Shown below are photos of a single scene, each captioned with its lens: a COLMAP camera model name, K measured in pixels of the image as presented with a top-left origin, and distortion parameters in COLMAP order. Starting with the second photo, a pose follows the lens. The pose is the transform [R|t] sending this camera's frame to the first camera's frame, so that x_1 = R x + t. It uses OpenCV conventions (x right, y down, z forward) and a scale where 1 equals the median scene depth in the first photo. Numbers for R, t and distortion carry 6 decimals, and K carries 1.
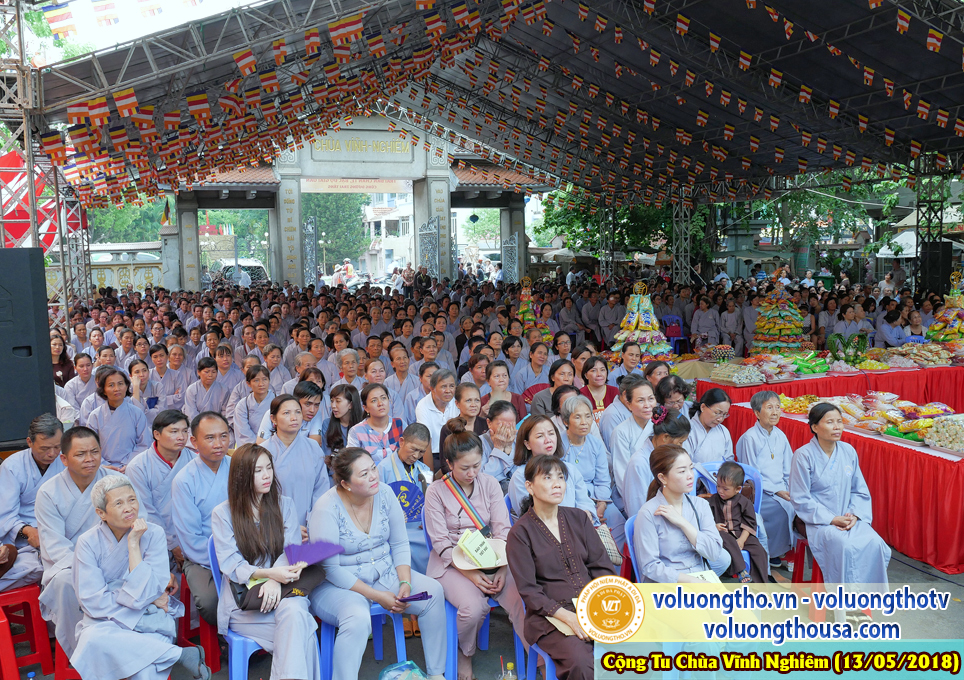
lens RADIAL K [[971.6, 0, 482.0], [0, 971.6, 340.0], [0, 0, 1]] dist [-0.003887, 0.010933]
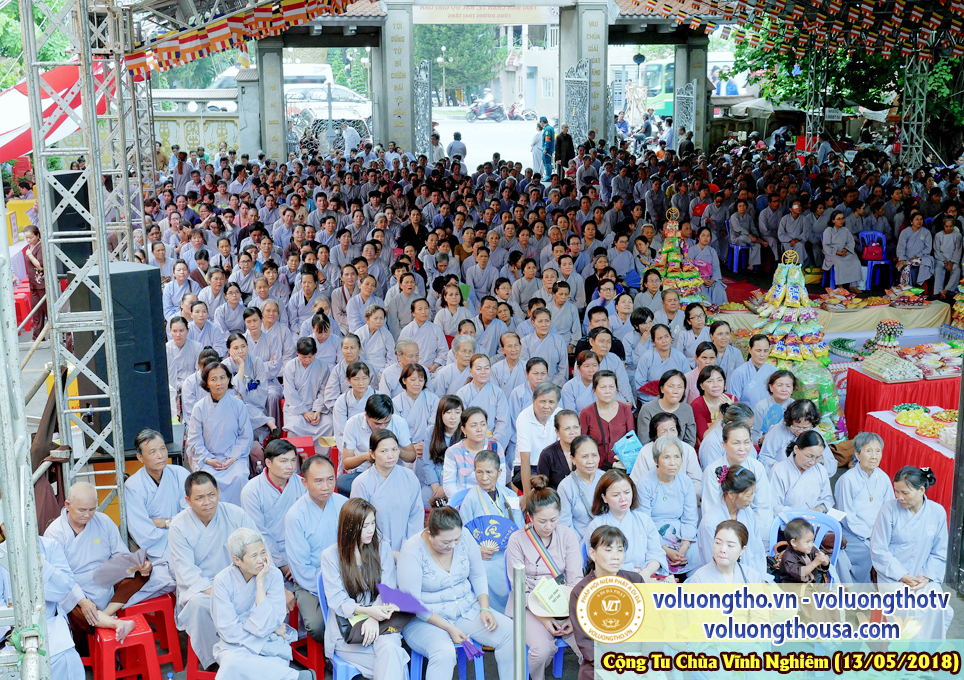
lens RADIAL K [[1350.8, 0, 482.0], [0, 1350.8, 340.0], [0, 0, 1]] dist [-0.013443, 0.068050]
pose [[0.990859, 0.041661, -0.128305, 0.022030], [-0.025378, 0.991703, 0.126023, -0.057428], [0.132491, -0.121615, 0.983695, -0.107188]]
